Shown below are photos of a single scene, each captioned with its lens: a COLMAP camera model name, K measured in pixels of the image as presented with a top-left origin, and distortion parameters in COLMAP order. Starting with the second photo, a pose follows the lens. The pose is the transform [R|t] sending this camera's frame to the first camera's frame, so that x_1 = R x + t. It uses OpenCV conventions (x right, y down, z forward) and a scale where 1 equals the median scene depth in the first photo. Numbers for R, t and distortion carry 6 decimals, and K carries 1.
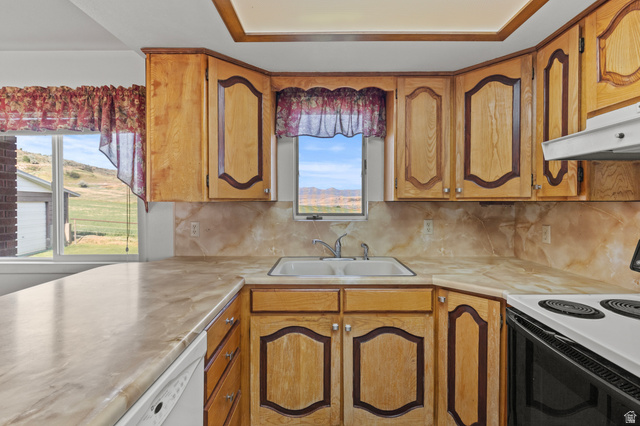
lens RADIAL K [[287.4, 0, 318.7], [0, 287.4, 205.4], [0, 0, 1]] dist [-0.000198, -0.000123]
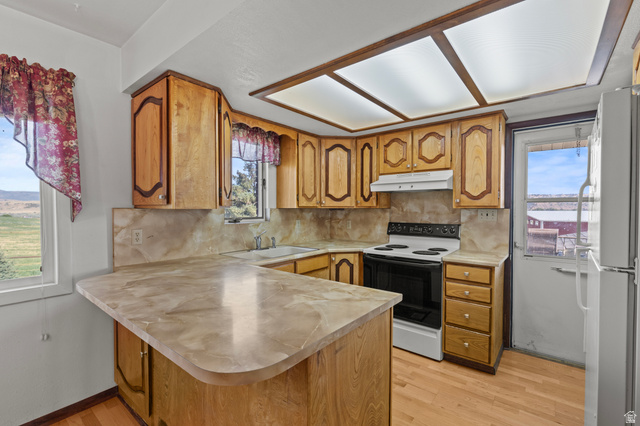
lens RADIAL K [[290.9, 0, 319.0], [0, 290.9, 215.1], [0, 0, 1]] dist [0.002839, 0.000821]
pose [[0.625354, -0.019150, 0.780106, -0.962744], [0.010145, 0.999814, 0.016411, -0.001836], [-0.780275, -0.002348, 0.625432, -0.126930]]
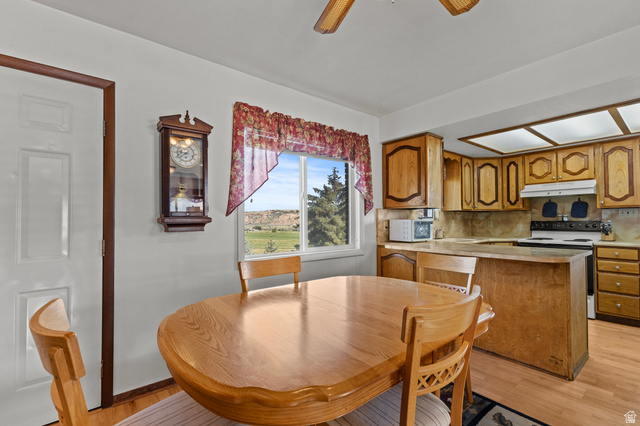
lens RADIAL K [[290.9, 0, 319.0], [0, 290.9, 215.1], [0, 0, 1]] dist [0.002839, 0.000821]
pose [[0.779669, 0.006959, 0.626154, -2.115148], [0.012867, 0.999549, -0.027130, 0.073002], [-0.626060, 0.029209, 0.779228, -0.092620]]
